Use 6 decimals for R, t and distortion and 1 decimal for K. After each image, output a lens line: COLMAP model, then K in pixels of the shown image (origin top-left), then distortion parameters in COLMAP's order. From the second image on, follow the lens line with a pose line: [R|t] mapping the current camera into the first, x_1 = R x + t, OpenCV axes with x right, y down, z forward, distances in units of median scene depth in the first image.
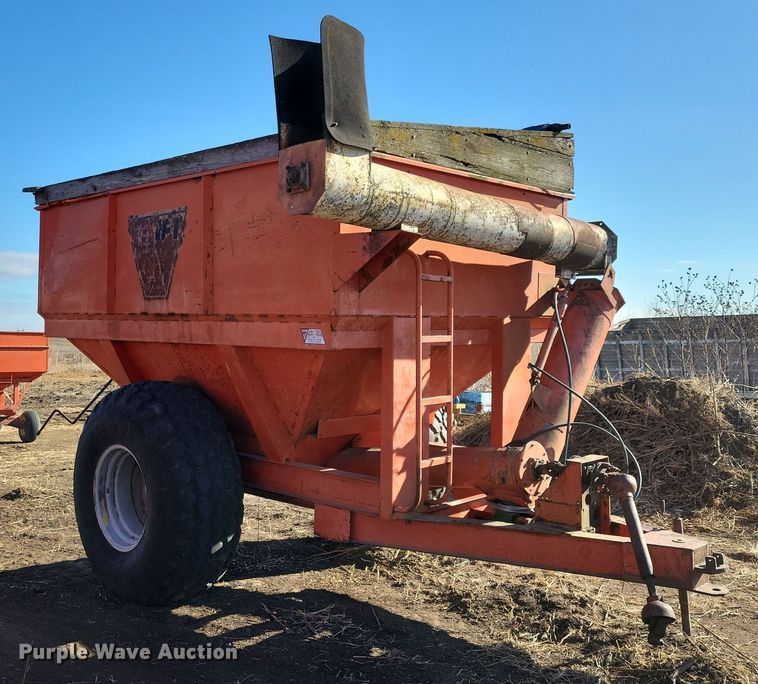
lens RADIAL K [[804.0, 0, 373.0], [0, 804.0, 322.5], [0, 0, 1]] dist [0.052186, 0.000000]
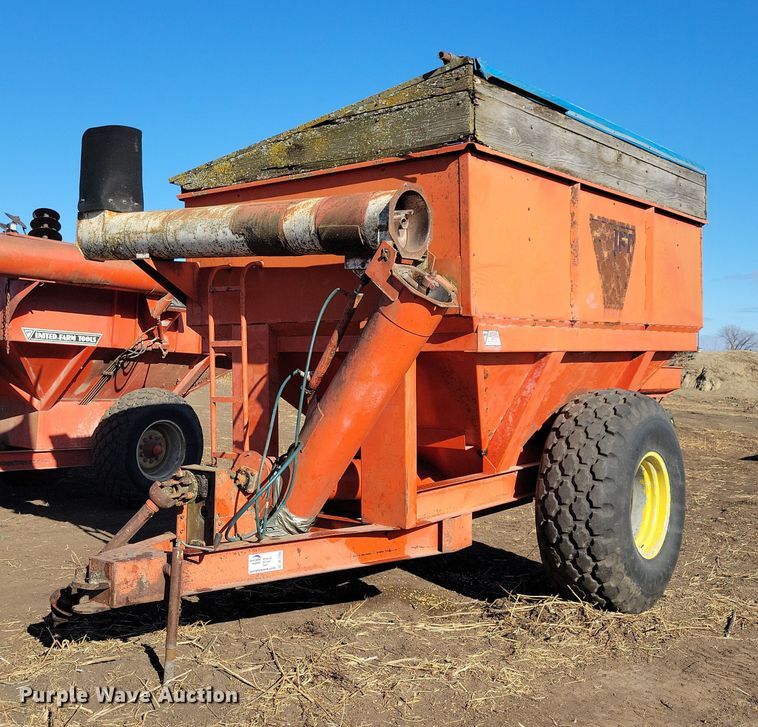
lens RADIAL K [[864.2, 0, 386.4], [0, 864.2, 338.3], [0, 0, 1]] dist [0.033332, 0.000000]
pose [[0.100565, -0.021068, -0.994707, 1.102002], [-0.000358, 0.999775, -0.021211, 0.032873], [0.994930, 0.002489, 0.100535, 0.947138]]
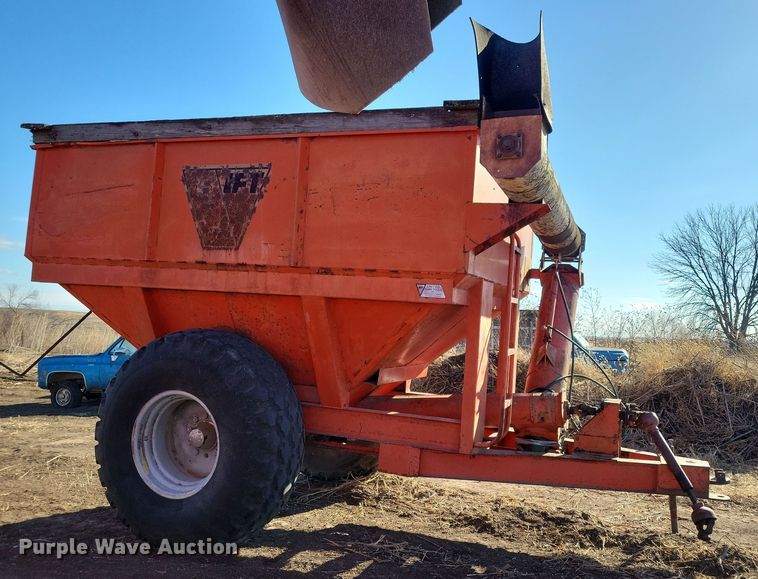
lens RADIAL K [[648.5, 0, 395.1], [0, 648.5, 288.0], [0, 0, 1]] dist [0.050933, -0.015134]
pose [[0.917905, 0.067884, 0.390950, -0.399272], [-0.054365, 0.997481, -0.045559, 0.047907], [-0.393058, 0.020565, 0.919284, 0.154976]]
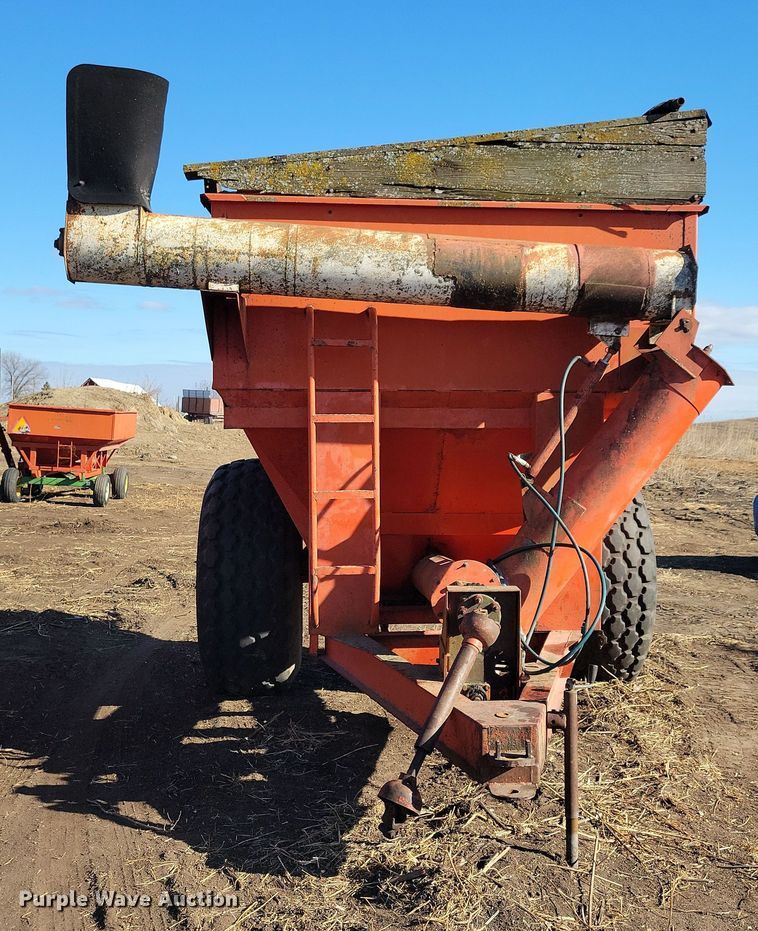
lens RADIAL K [[1067.5, 0, 427.1], [0, 1067.5, 430.4], [0, 0, 1]] dist [0.042542, 0.000000]
pose [[0.757062, 0.027806, -0.652751, 0.722384], [-0.006613, 0.999369, 0.034901, -0.004572], [0.653310, -0.022105, 0.756768, 0.213576]]
